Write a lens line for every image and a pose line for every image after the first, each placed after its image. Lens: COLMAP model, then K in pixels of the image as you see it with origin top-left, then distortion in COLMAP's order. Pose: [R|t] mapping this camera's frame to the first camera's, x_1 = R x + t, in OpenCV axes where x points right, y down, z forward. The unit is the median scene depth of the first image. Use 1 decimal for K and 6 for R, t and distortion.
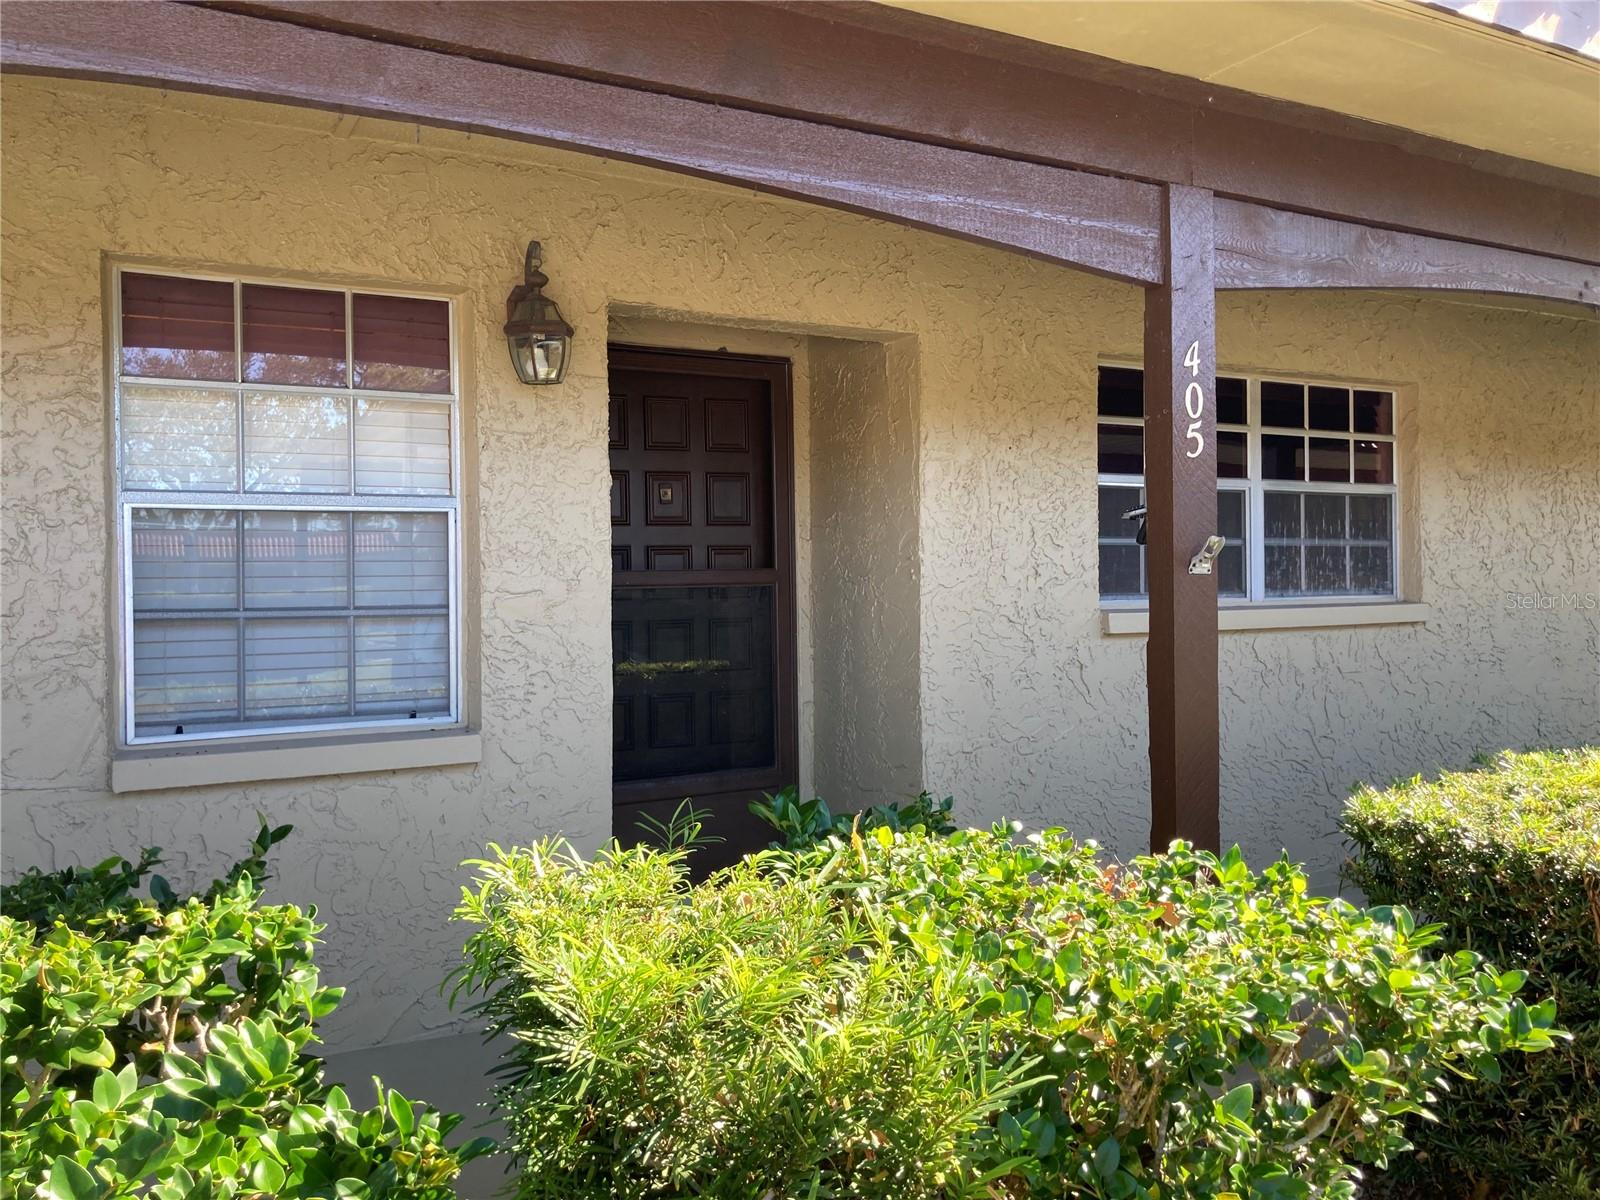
lens RADIAL K [[1314.8, 0, 799.5], [0, 1314.8, 600.6], [0, 0, 1]] dist [0.045864, -0.061205]
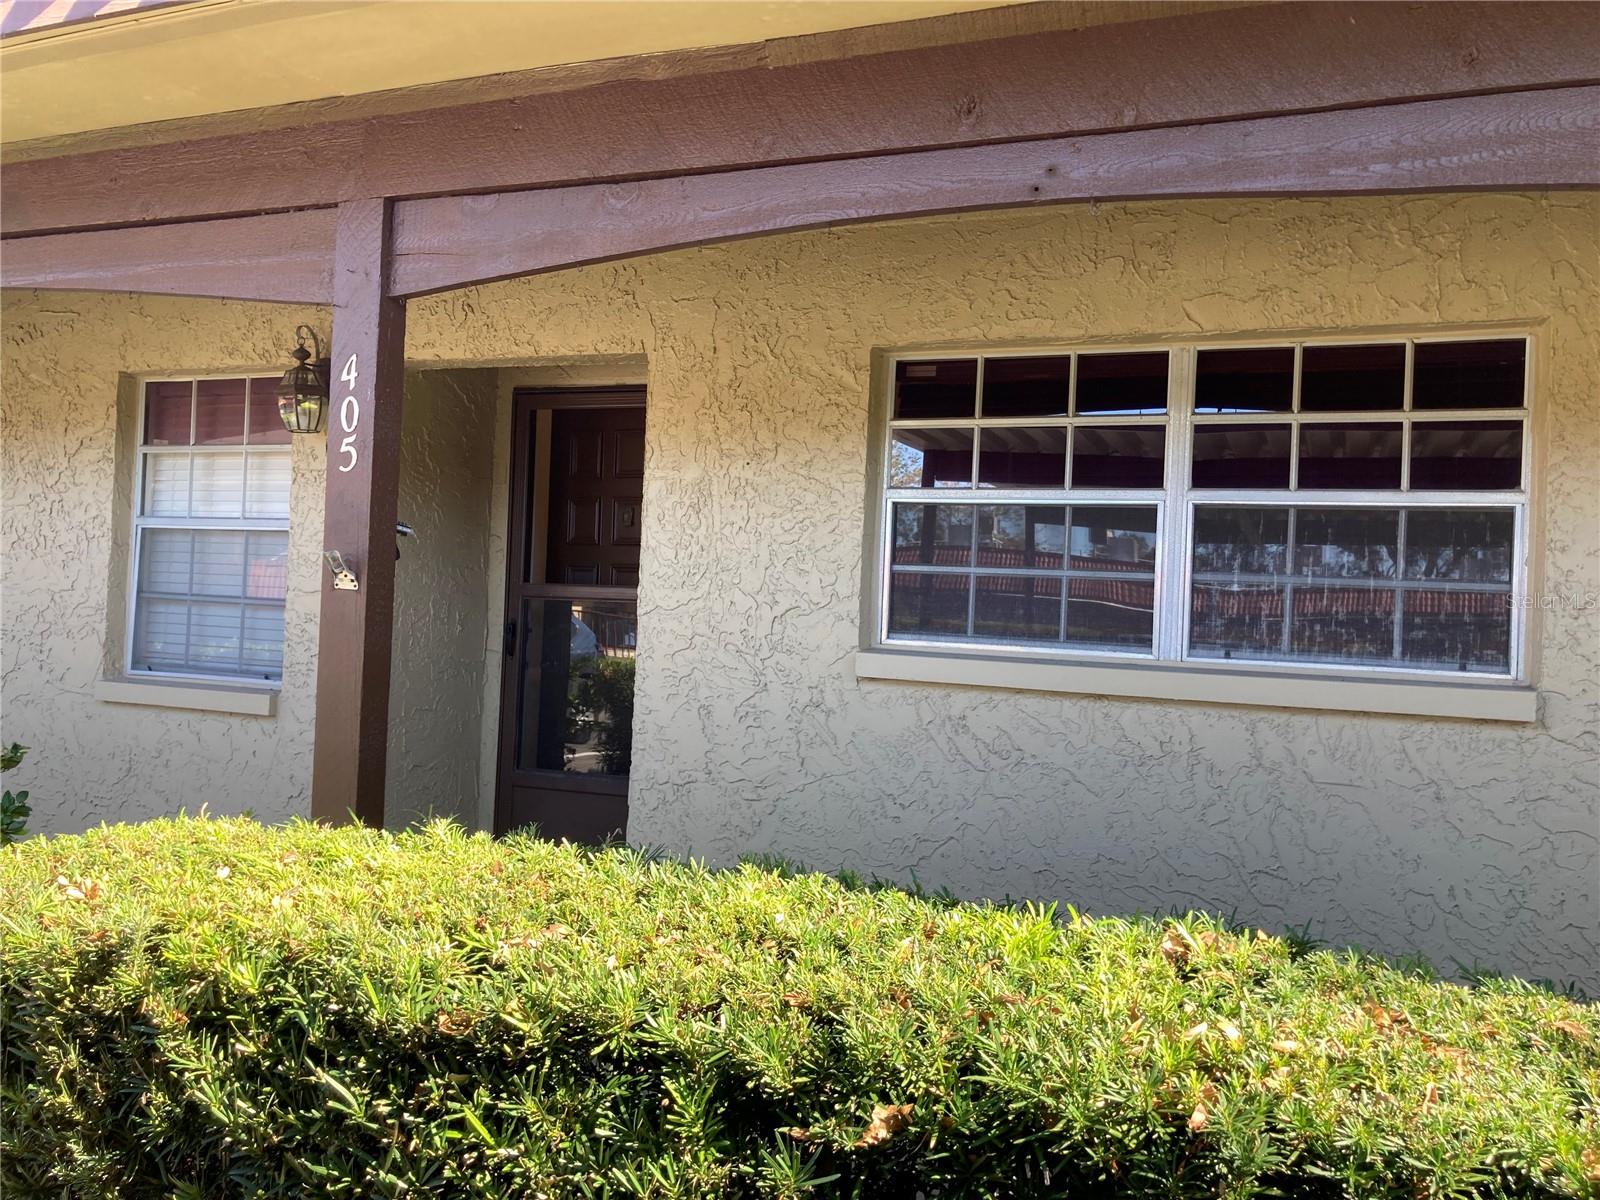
lens RADIAL K [[1314.8, 0, 799.7], [0, 1314.8, 593.9], [0, 0, 1]] dist [0.045864, -0.061205]
pose [[0.609680, 0.035120, -0.791869, 0.903860], [-0.060481, 0.998167, -0.002296, -0.024484], [0.790337, 0.049293, 0.610686, 0.466184]]
